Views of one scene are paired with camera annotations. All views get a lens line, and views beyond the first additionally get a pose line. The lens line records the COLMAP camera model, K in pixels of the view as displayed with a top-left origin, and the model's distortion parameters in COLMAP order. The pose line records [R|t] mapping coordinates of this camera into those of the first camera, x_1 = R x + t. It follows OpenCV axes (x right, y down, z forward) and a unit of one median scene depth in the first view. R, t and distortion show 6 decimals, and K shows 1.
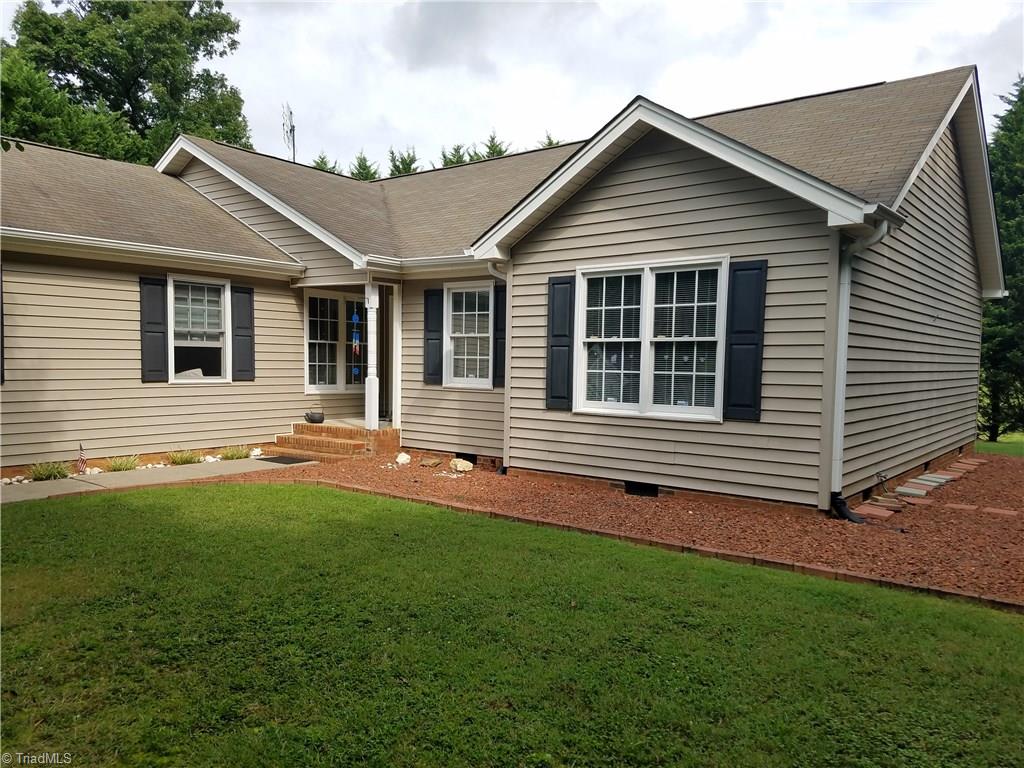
lens RADIAL K [[760.1, 0, 511.2], [0, 760.1, 408.1], [0, 0, 1]] dist [0.236110, -0.422996]
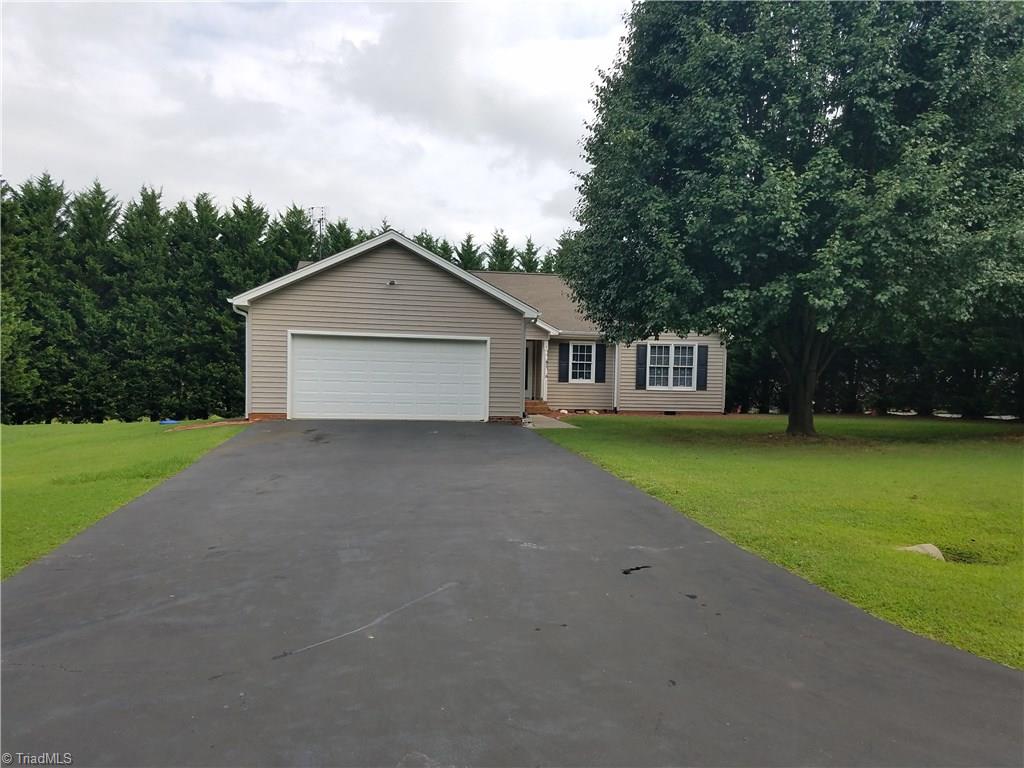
lens RADIAL K [[760.1, 0, 511.2], [0, 760.1, 408.1], [0, 0, 1]] dist [0.236110, -0.422996]
pose [[0.688534, -0.022210, 0.724864, -2.528130], [0.037268, 0.999294, -0.004782, 0.073081], [-0.724246, 0.030307, 0.688875, -0.692378]]
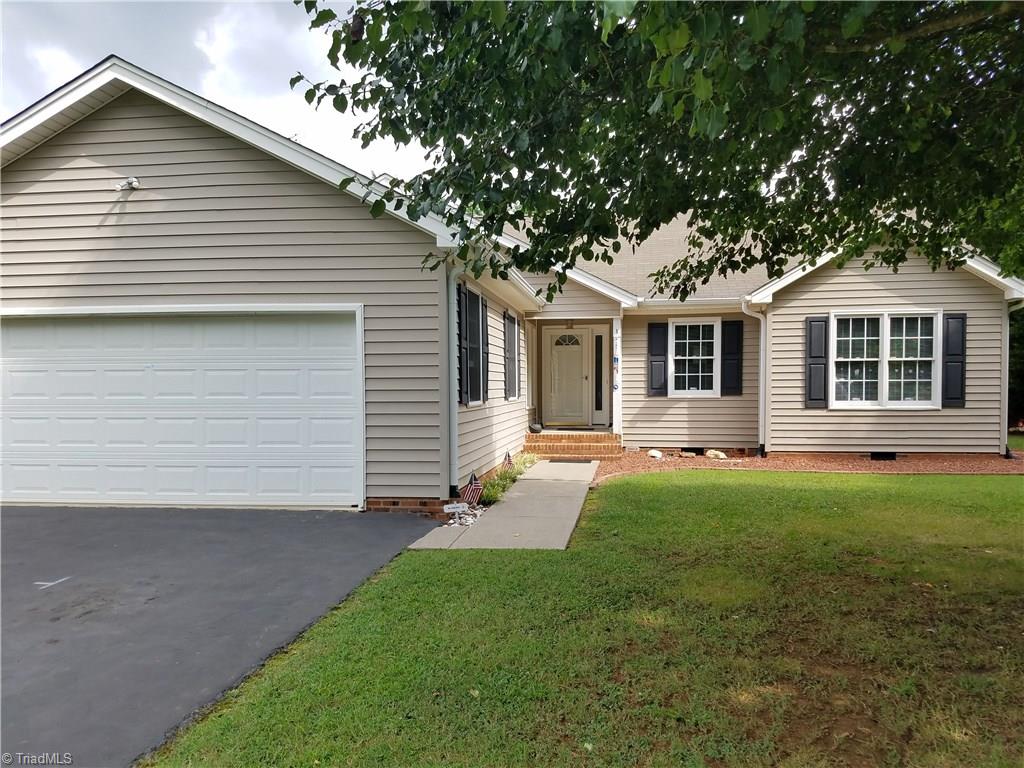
lens RADIAL K [[760.1, 0, 511.2], [0, 760.1, 408.1], [0, 0, 1]] dist [0.236110, -0.422996]
pose [[0.862243, -0.033565, 0.505381, -1.244987], [0.050768, 0.998504, -0.020299, 0.003069], [-0.503944, 0.043160, 0.862657, 0.014904]]
